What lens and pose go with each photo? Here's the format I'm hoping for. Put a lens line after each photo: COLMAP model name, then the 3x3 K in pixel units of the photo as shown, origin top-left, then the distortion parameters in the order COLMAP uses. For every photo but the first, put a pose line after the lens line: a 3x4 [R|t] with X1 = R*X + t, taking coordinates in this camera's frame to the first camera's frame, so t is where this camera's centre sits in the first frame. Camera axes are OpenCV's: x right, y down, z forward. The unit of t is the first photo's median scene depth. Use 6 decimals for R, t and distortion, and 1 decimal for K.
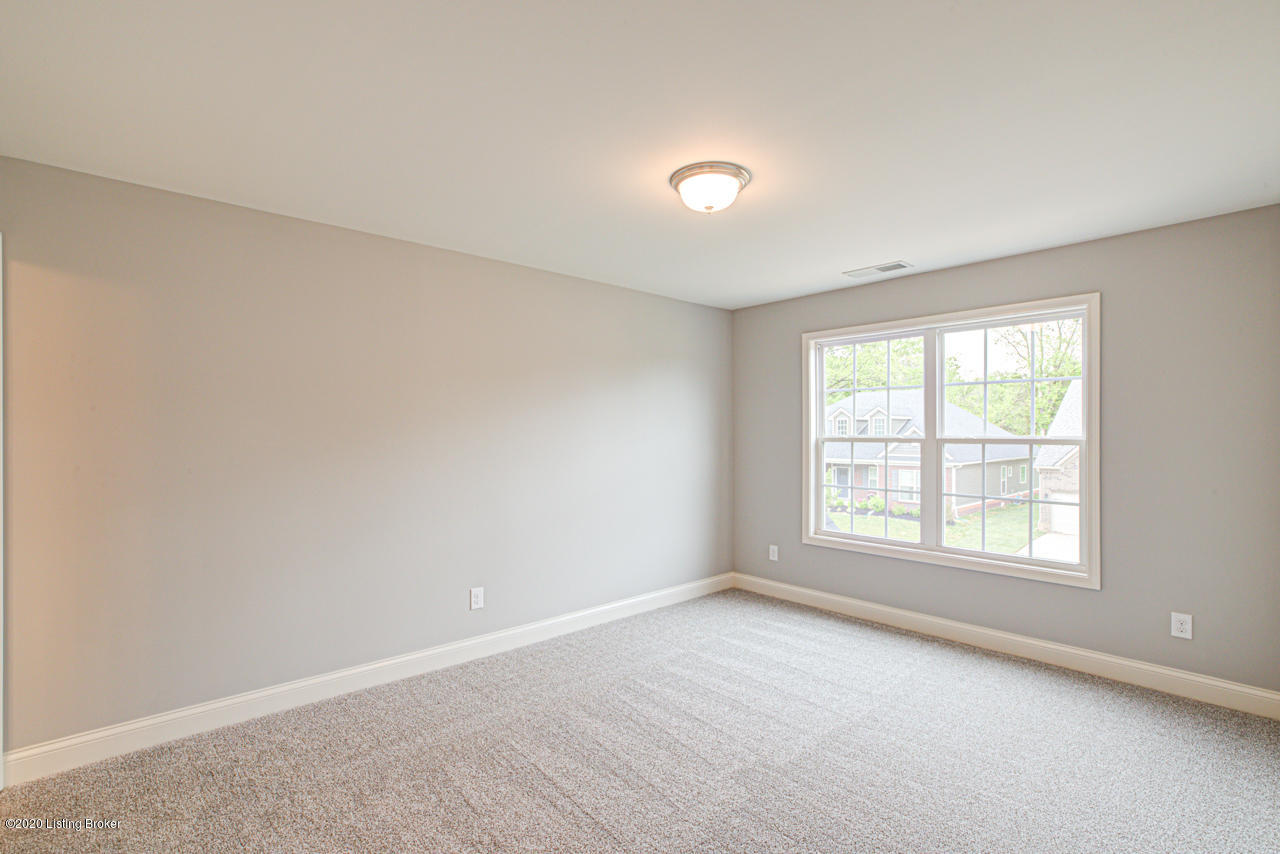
lens RADIAL K [[596.9, 0, 638.9], [0, 596.9, 433.1], [0, 0, 1]] dist [-0.000252, -0.000014]
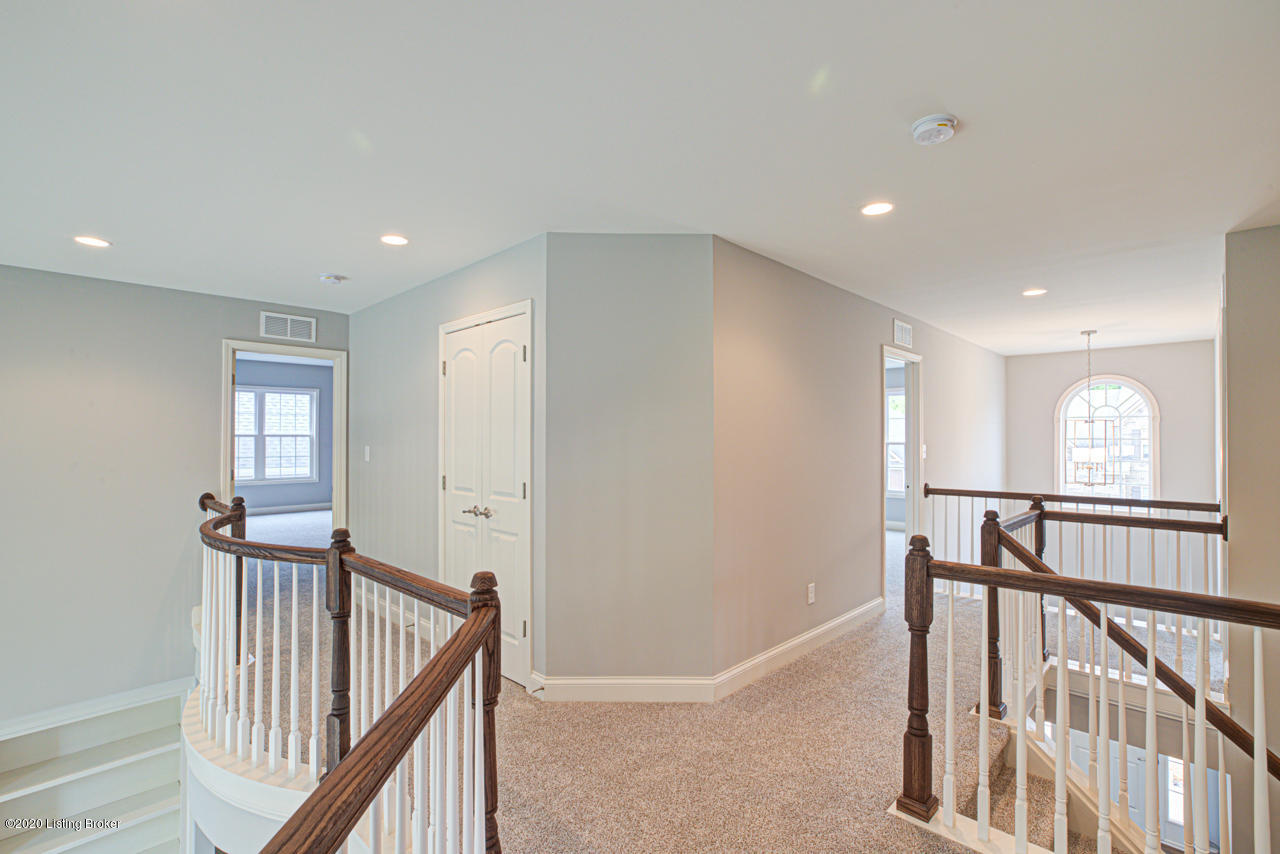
lens RADIAL K [[596.9, 0, 638.7], [0, 596.9, 429.6], [0, 0, 1]] dist [-0.000252, -0.000014]
pose [[0.519042, 0.000976, 0.854748, -0.818317], [-0.001353, 0.999999, -0.000320, -0.014283], [-0.854748, -0.000990, 0.519042, -1.637375]]
